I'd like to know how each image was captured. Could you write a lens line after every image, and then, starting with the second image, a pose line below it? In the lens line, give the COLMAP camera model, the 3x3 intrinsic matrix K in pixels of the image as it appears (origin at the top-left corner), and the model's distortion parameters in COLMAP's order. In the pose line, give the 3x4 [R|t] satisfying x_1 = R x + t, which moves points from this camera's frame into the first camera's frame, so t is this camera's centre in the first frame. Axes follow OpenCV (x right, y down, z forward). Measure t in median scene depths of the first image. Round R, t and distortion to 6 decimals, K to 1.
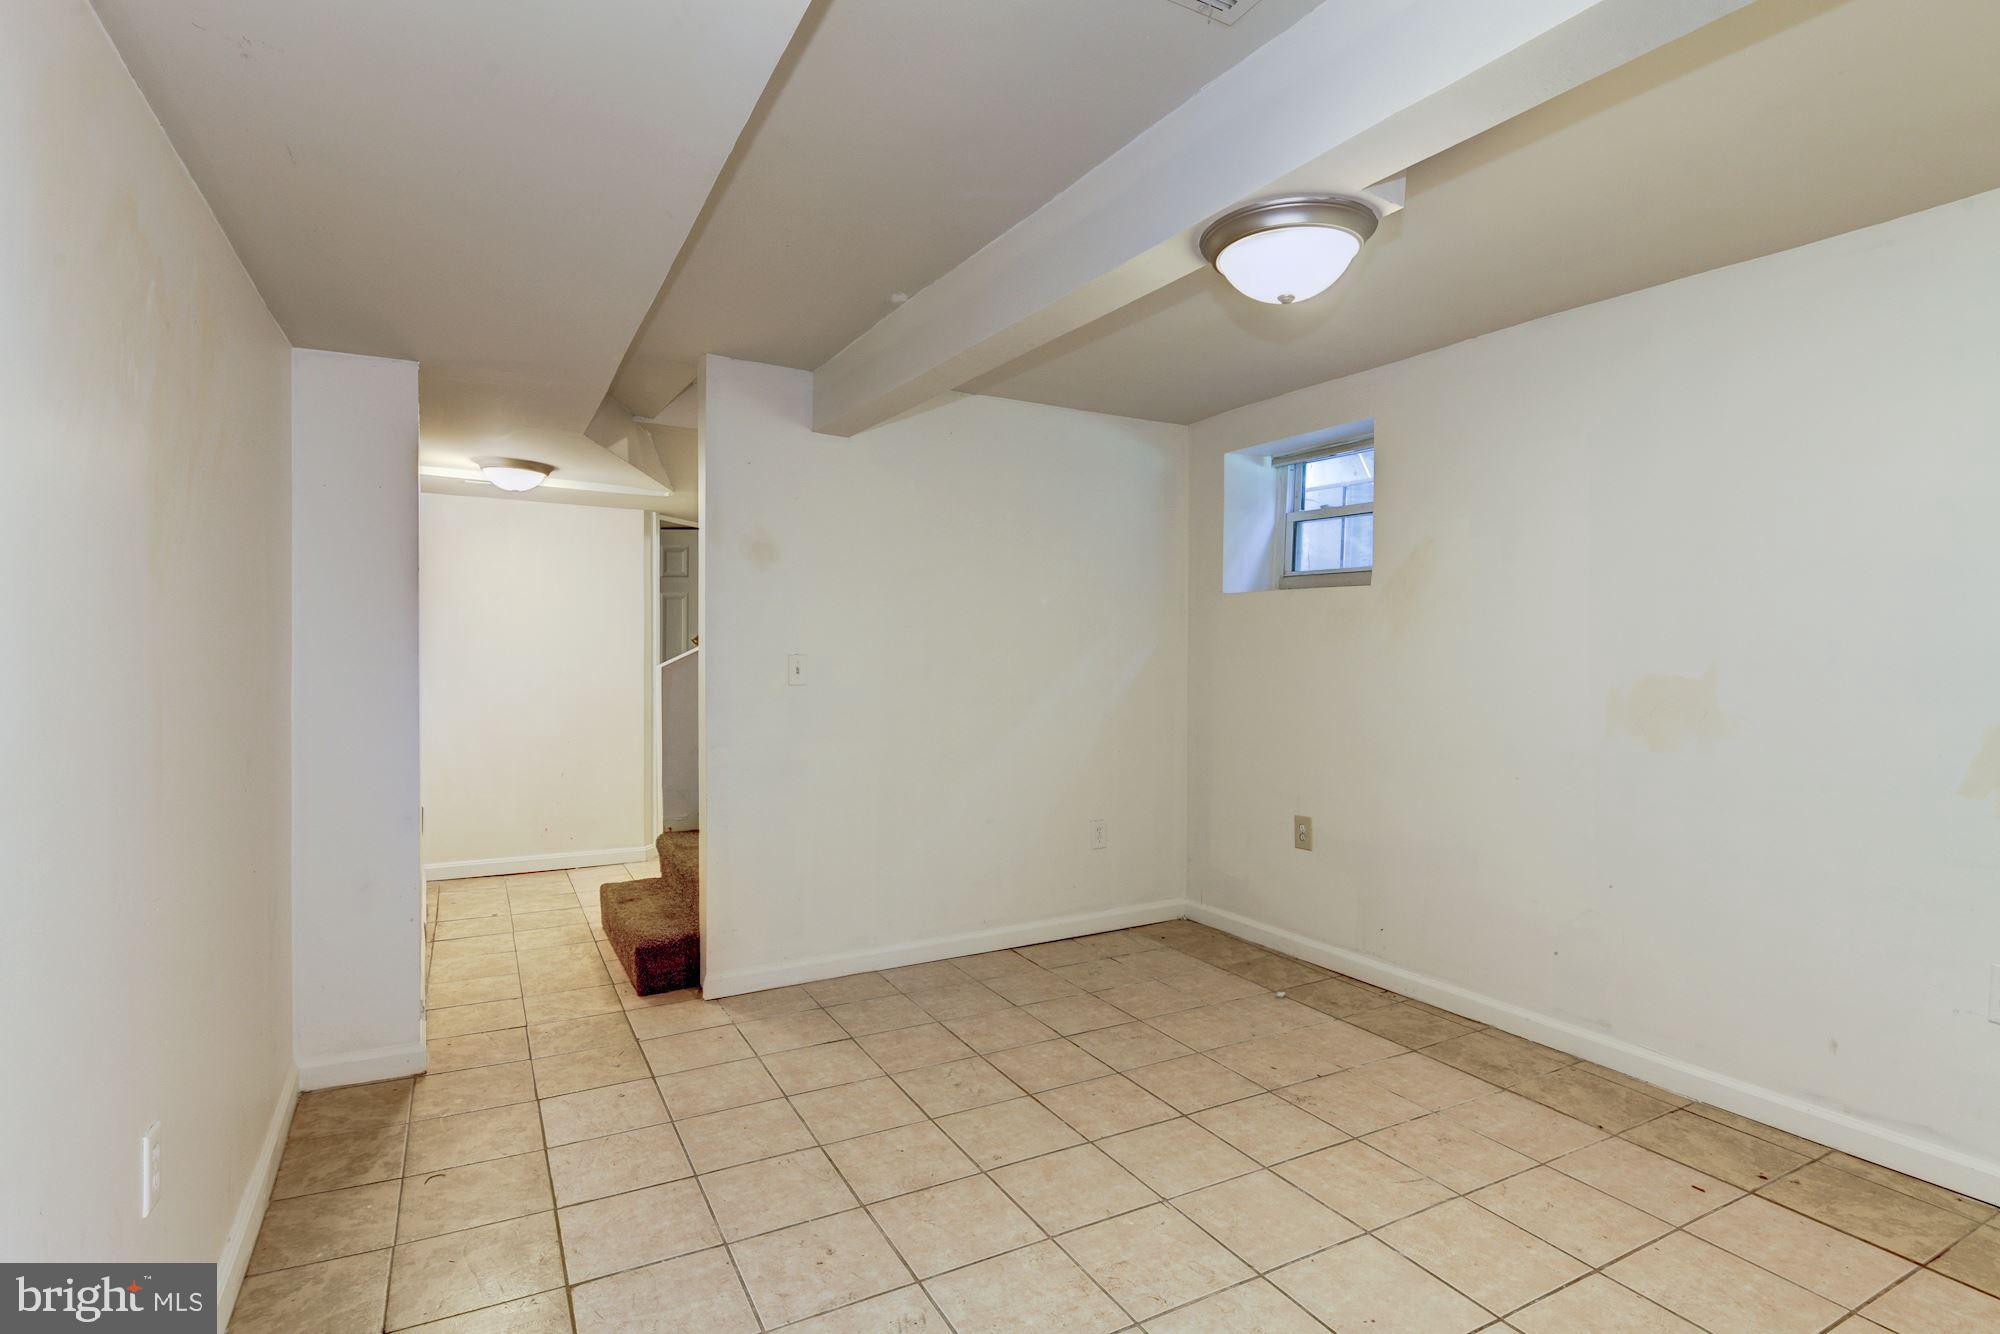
lens RADIAL K [[966.8, 0, 993.8], [0, 966.8, 663.5], [0, 0, 1]] dist [0.002737, -0.005318]
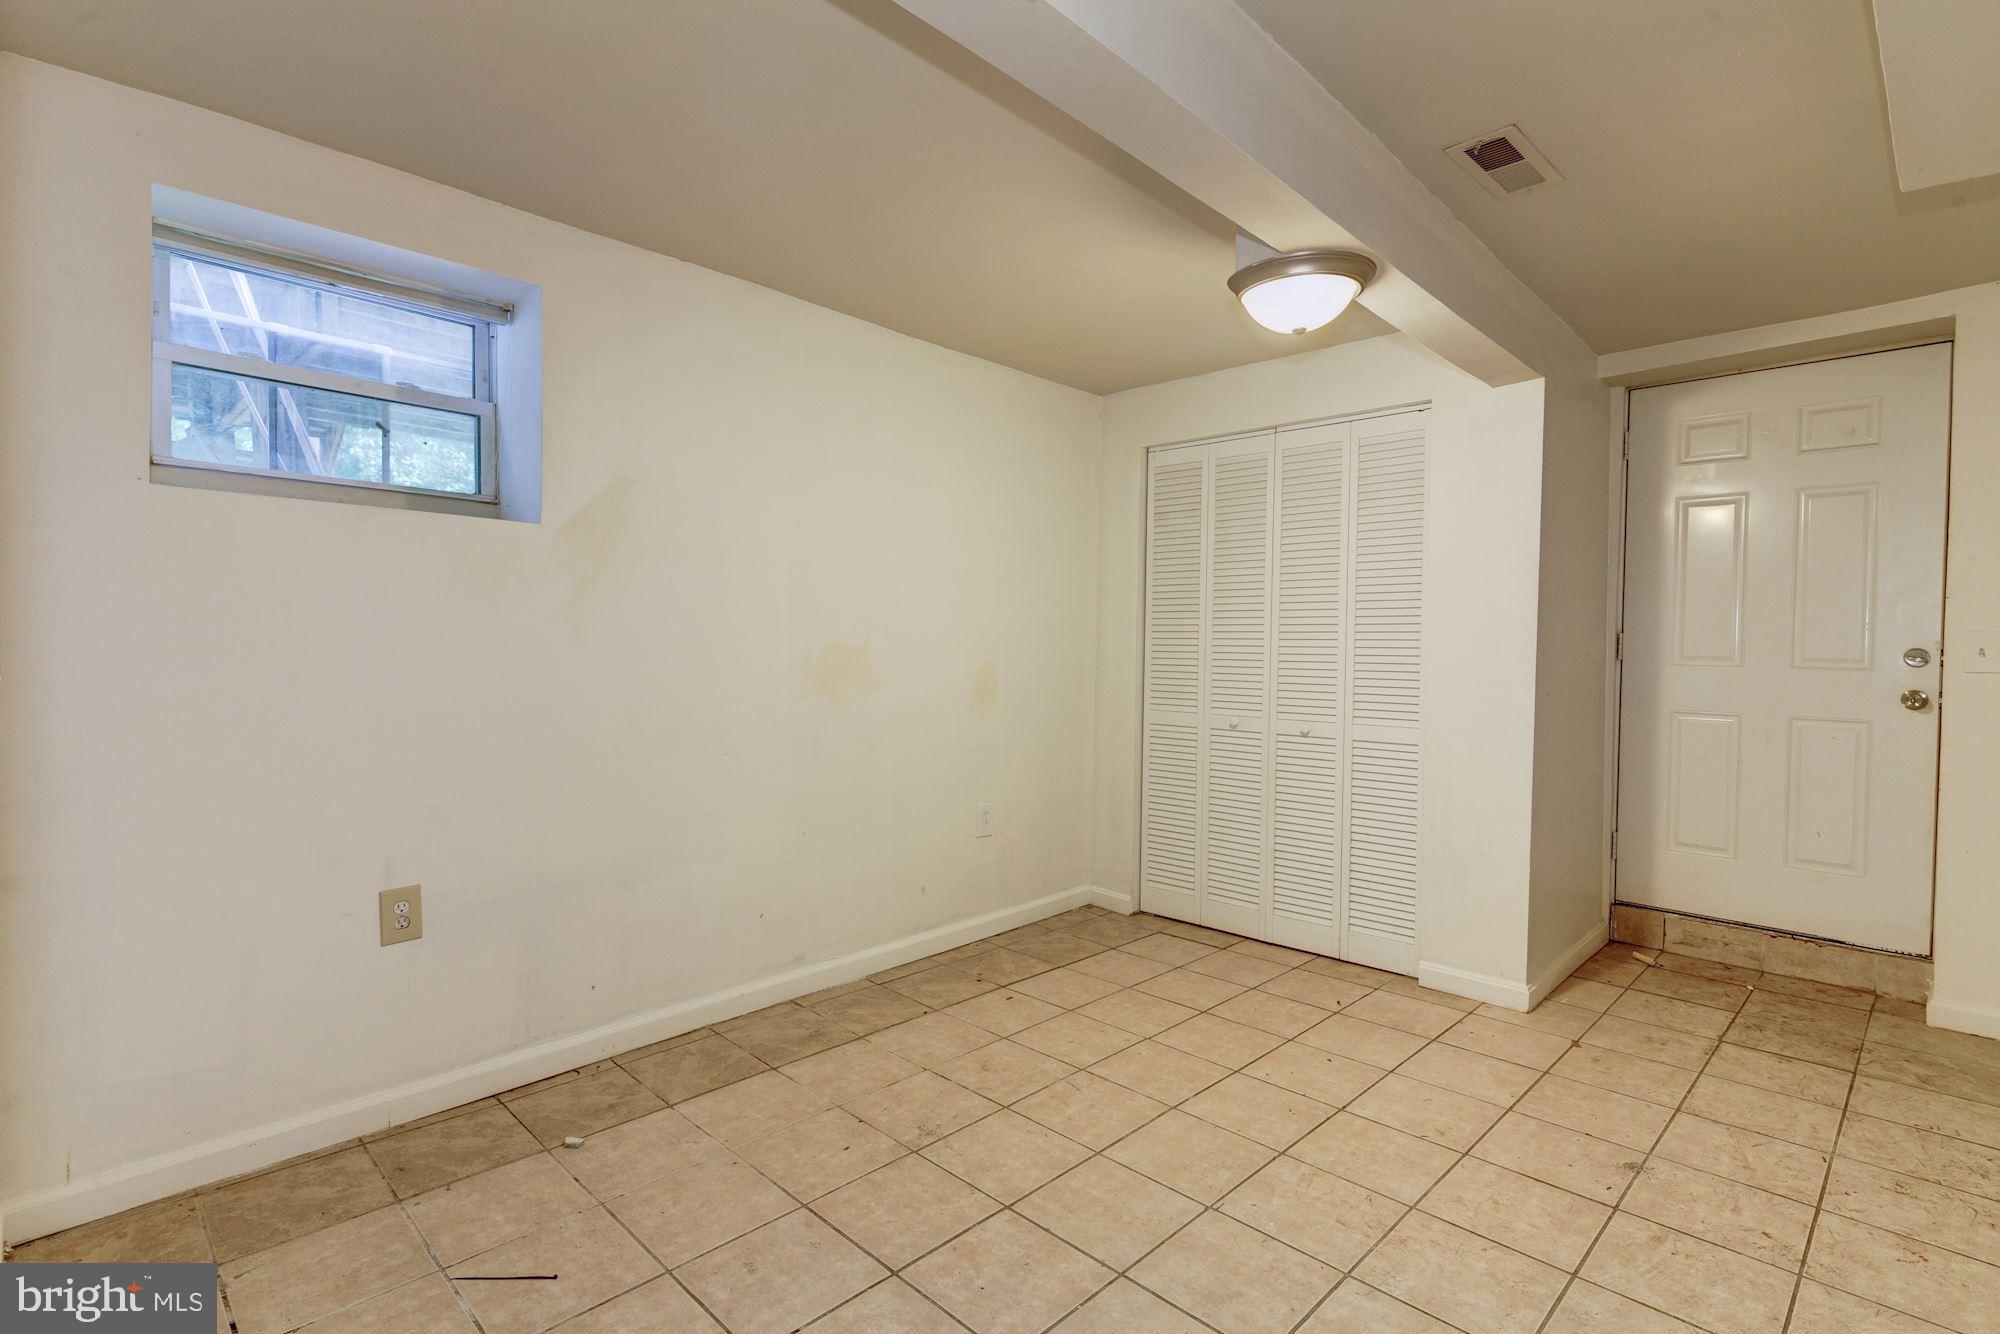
lens RADIAL K [[966.8, 0, 996.7], [0, 966.8, 660.2], [0, 0, 1]] dist [0.002737, -0.005318]
pose [[-0.283410, -0.029773, 0.958537, -0.485832], [0.002583, 0.999491, 0.031809, -0.003480], [-0.958995, 0.011491, -0.283189, 1.096039]]
